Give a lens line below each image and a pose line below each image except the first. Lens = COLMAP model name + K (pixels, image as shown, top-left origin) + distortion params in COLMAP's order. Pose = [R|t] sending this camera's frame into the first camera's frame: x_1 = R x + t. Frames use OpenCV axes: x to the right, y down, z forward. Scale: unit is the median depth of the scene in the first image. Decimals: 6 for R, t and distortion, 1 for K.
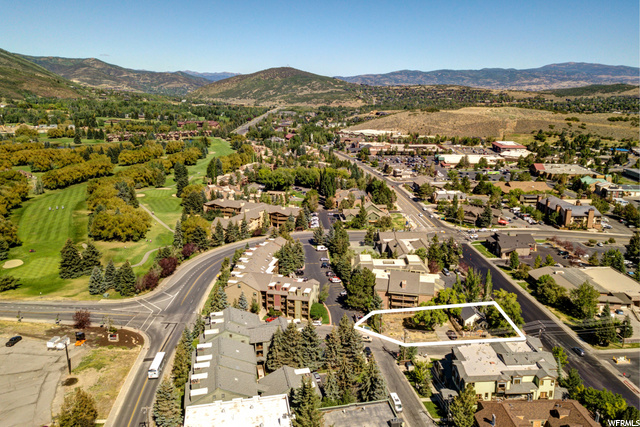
lens RADIAL K [[470.0, 0, 315.8], [0, 470.0, 211.8], [0, 0, 1]] dist [0.040614, -0.005722]
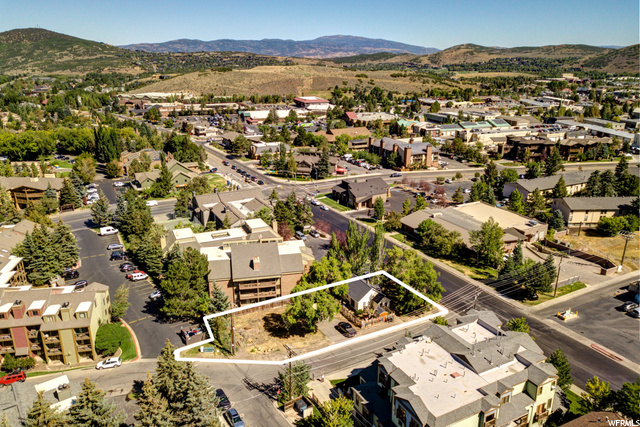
lens RADIAL K [[470.0, 0, 315.8], [0, 470.0, 211.8], [0, 0, 1]] dist [0.040614, -0.005722]
pose [[0.905474, -0.123758, 0.405957, 0.009277], [0.104780, 0.992117, 0.068744, 0.034319], [-0.411264, -0.019709, 0.911303, 0.268095]]
